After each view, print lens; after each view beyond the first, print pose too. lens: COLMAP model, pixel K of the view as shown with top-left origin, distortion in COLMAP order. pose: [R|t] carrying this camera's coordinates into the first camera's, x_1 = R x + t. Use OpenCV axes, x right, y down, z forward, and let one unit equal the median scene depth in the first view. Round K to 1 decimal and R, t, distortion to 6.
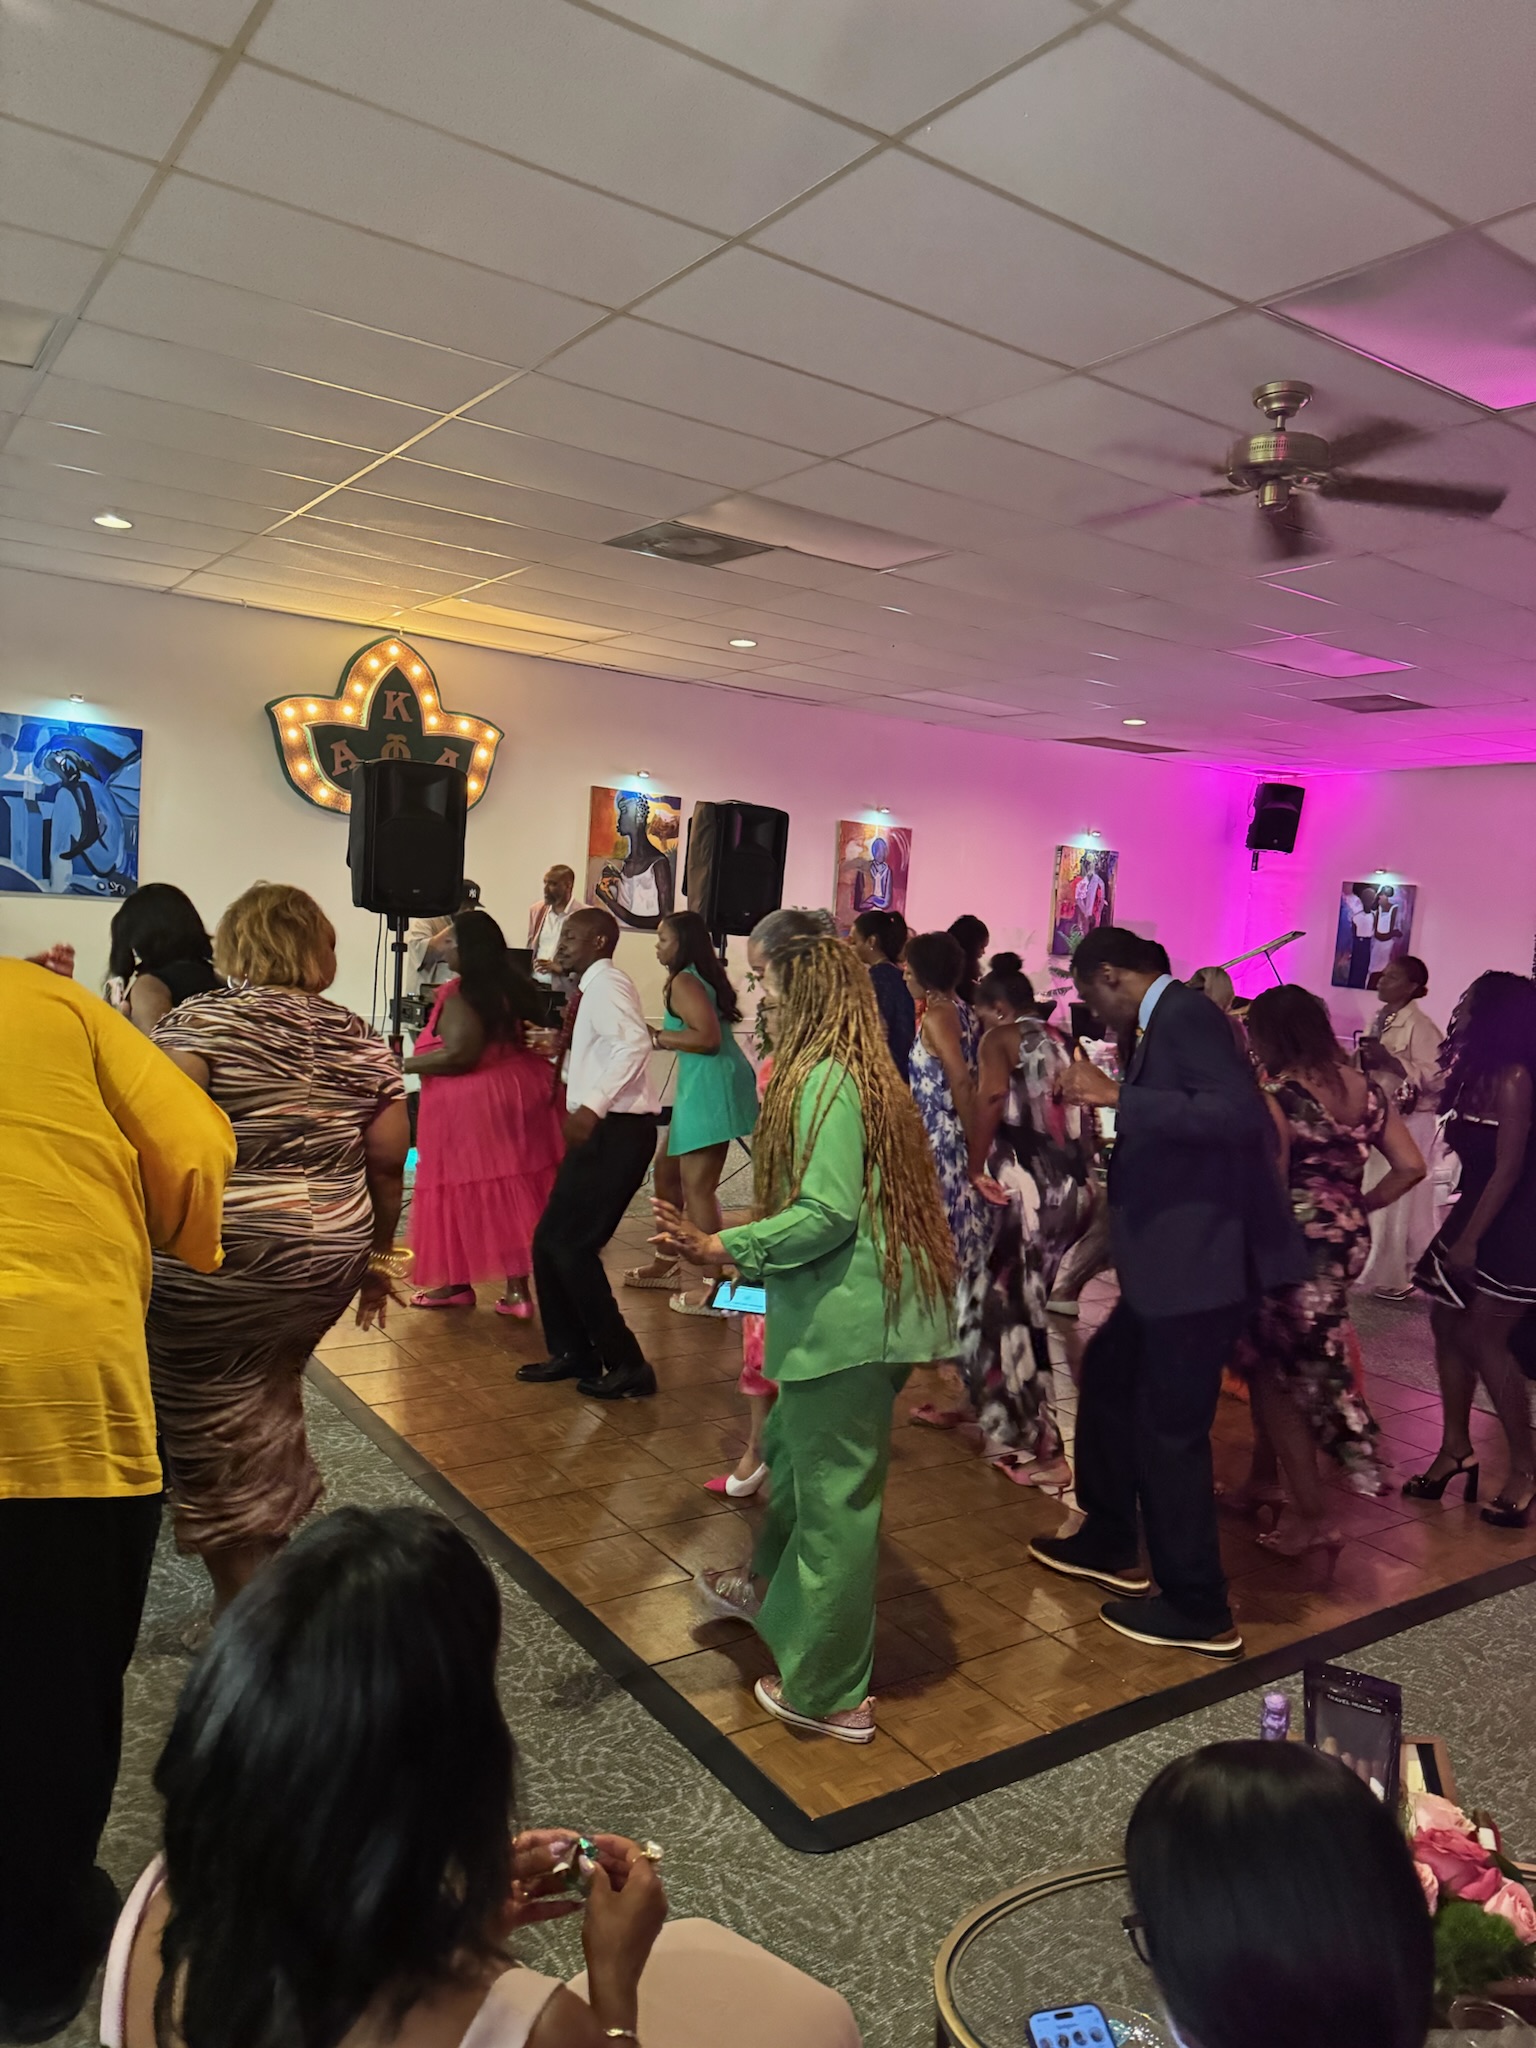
lens RADIAL K [[1463.8, 0, 766.4], [0, 1463.8, 1035.0], [0, 0, 1]] dist [0.073538, -0.057942]
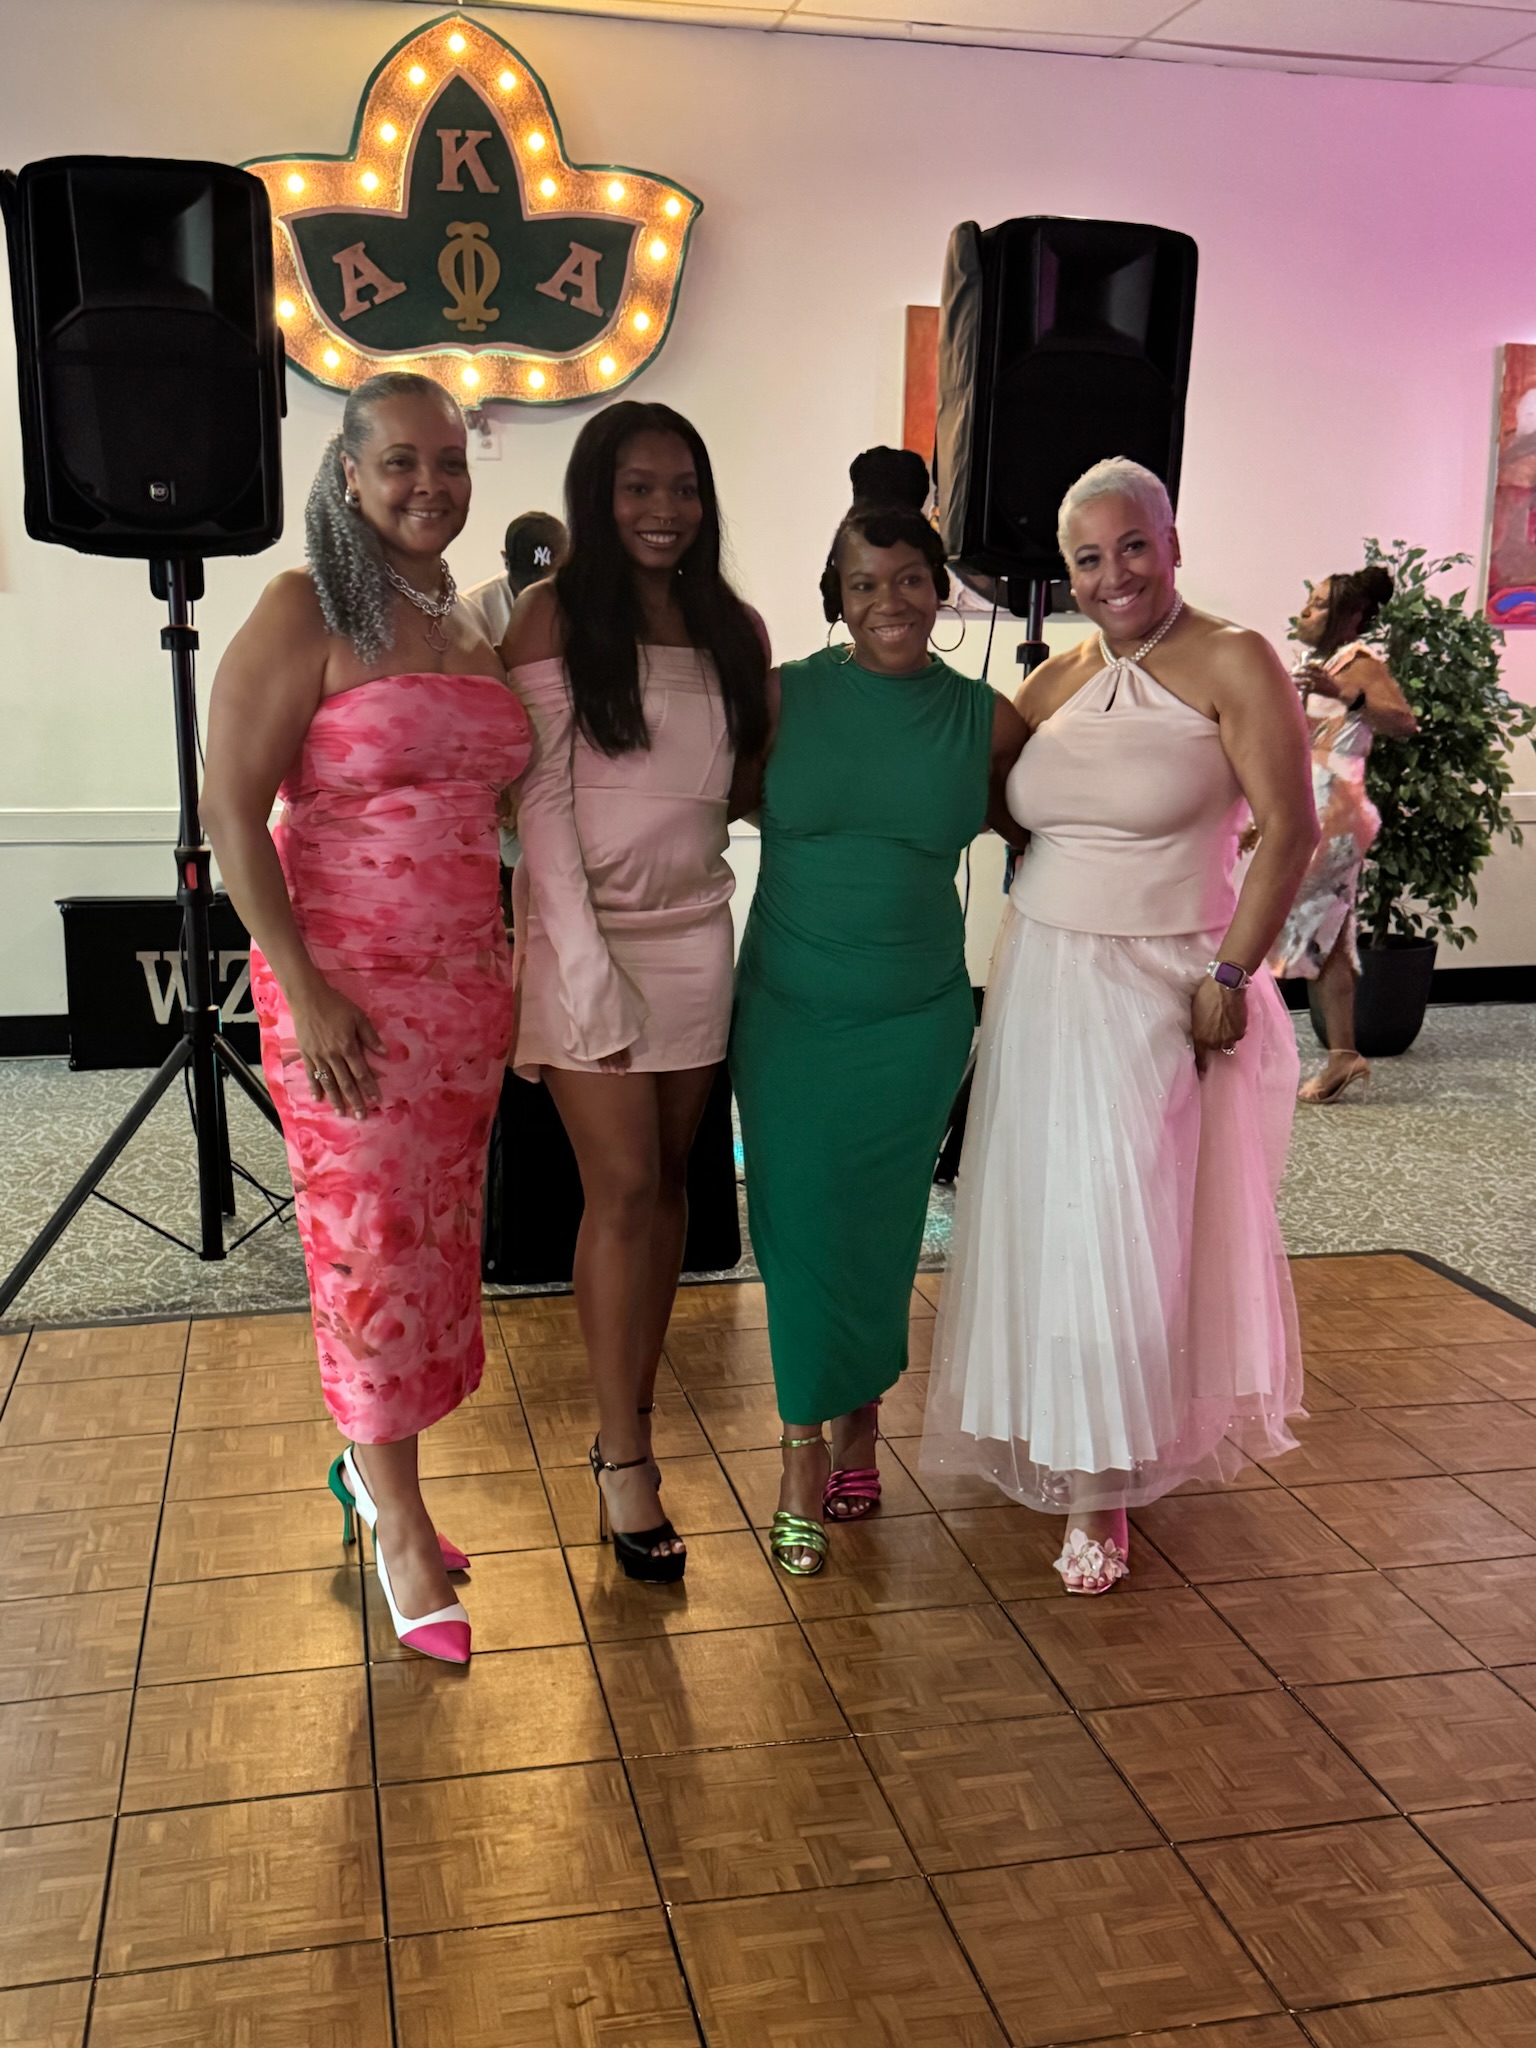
lens RADIAL K [[2074.0, 0, 694.8], [0, 2074.0, 1025.5], [0, 0, 1]] dist [0.167267, -0.426938]
pose [[0.923648, 0.019089, -0.382767, 0.203370], [0.015809, 0.996011, 0.087819, 0.000765], [0.382917, -0.087165, 0.919661, 0.833094]]
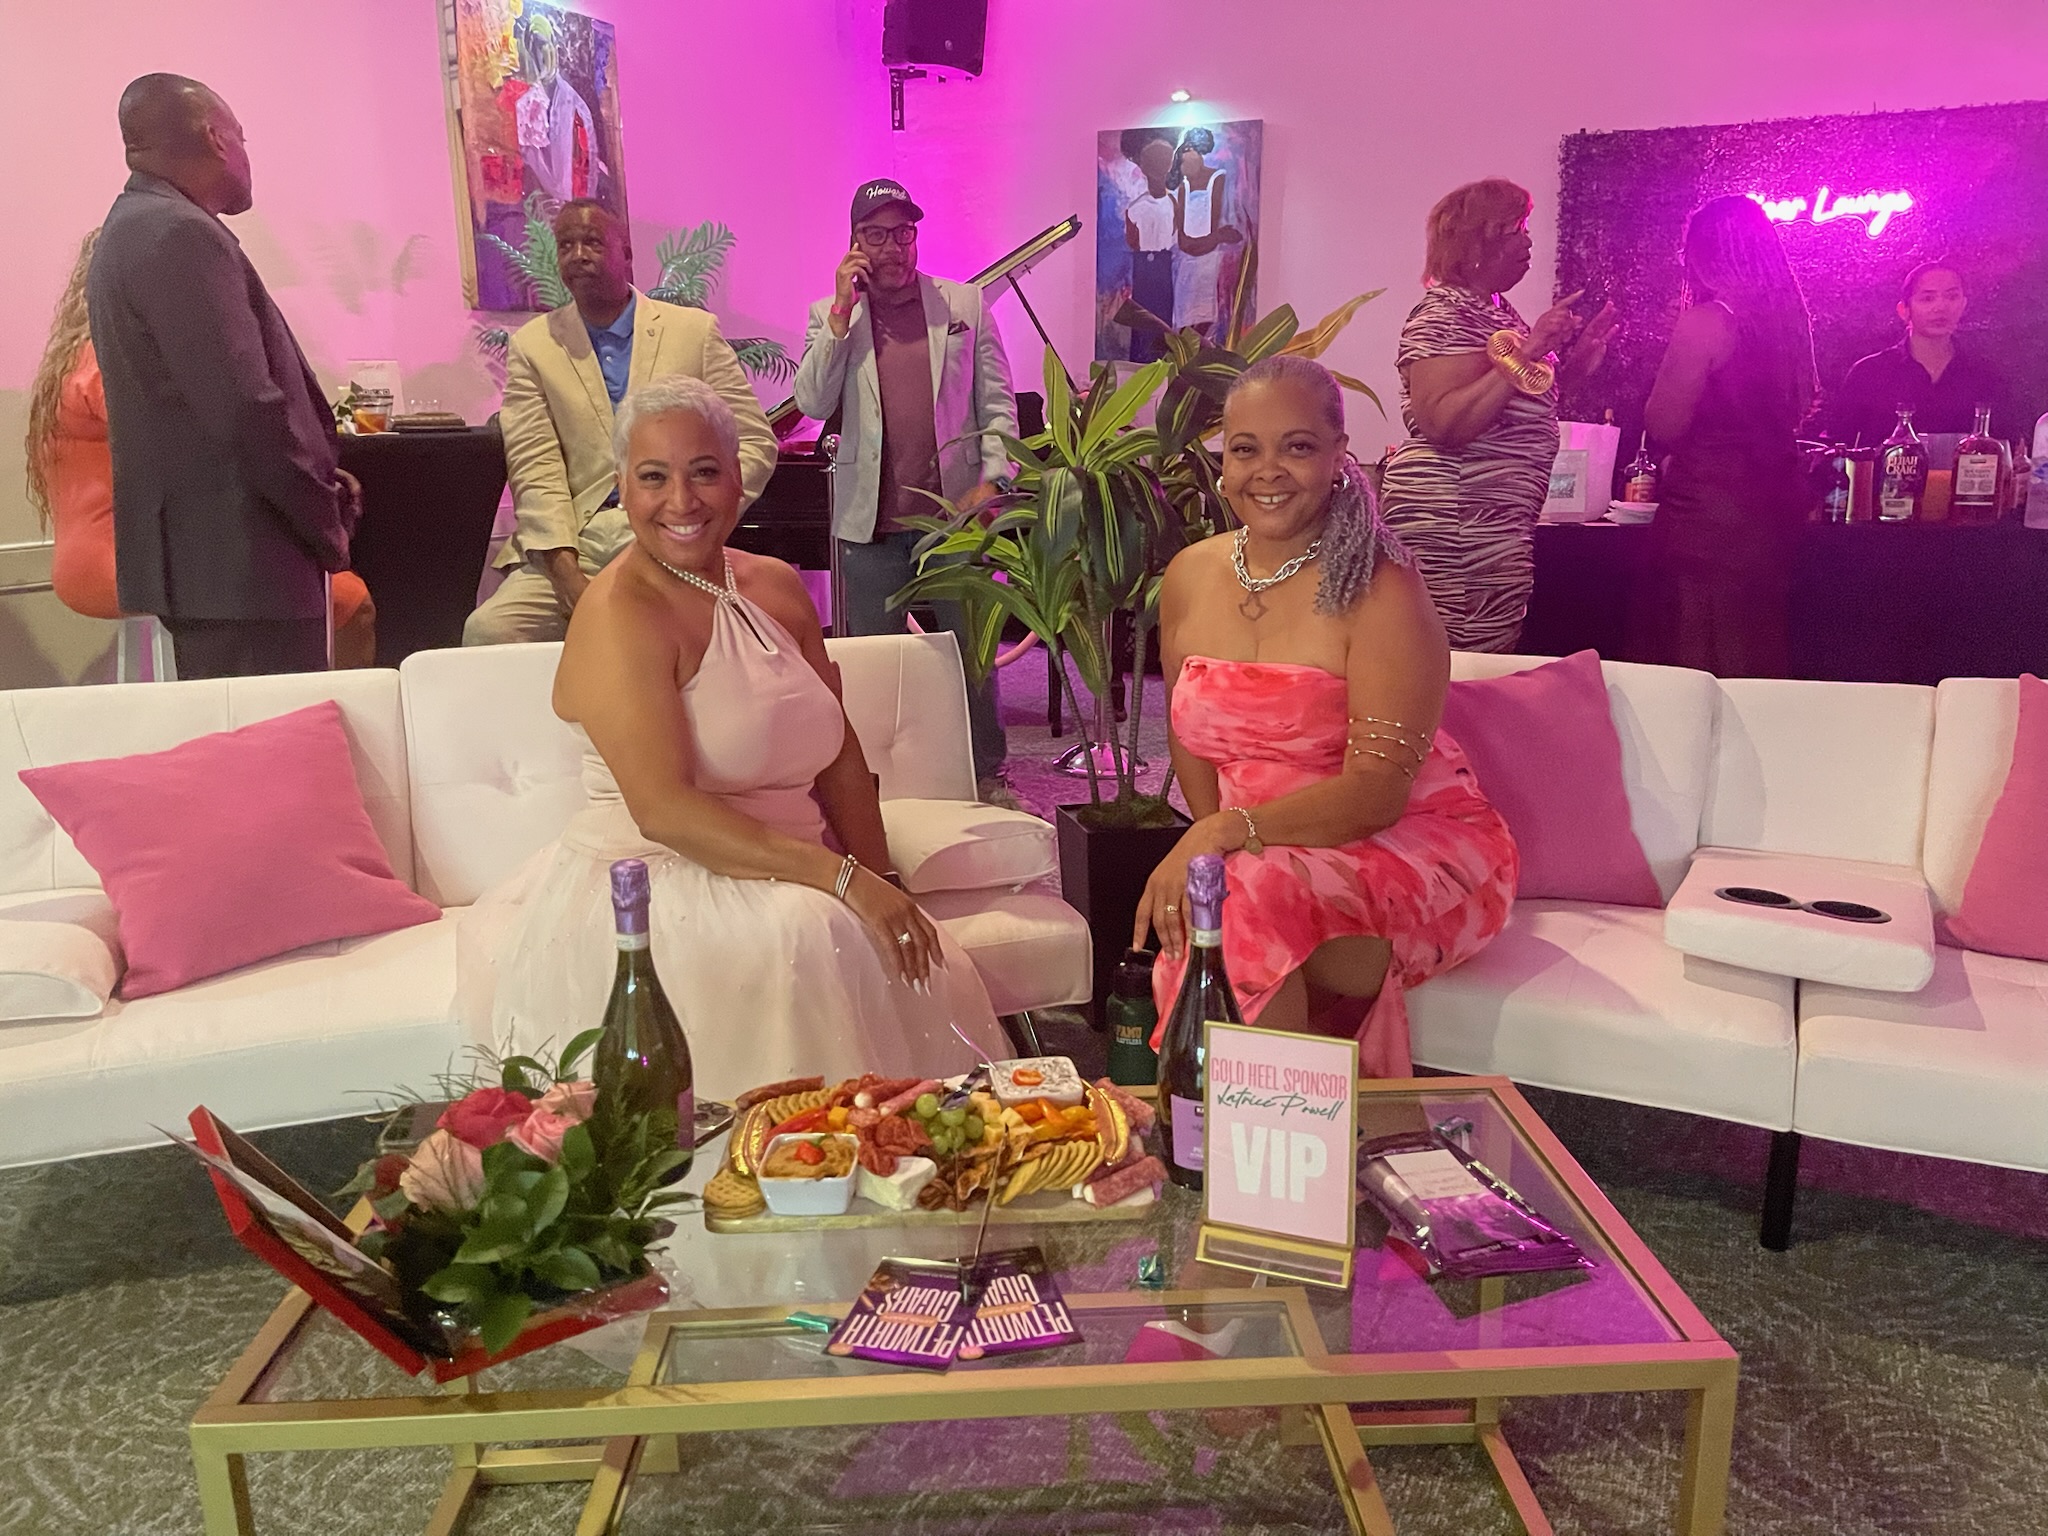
lens RADIAL K [[1474.5, 0, 1025.7], [0, 1474.5, 765.3], [0, 0, 1]] dist [-0.003393, -0.001012]
pose [[0.851665, -0.196491, 0.485857, 0.359303], [0.119378, 0.975419, 0.185221, 0.004158], [-0.510309, -0.099745, 0.854187, 1.977623]]
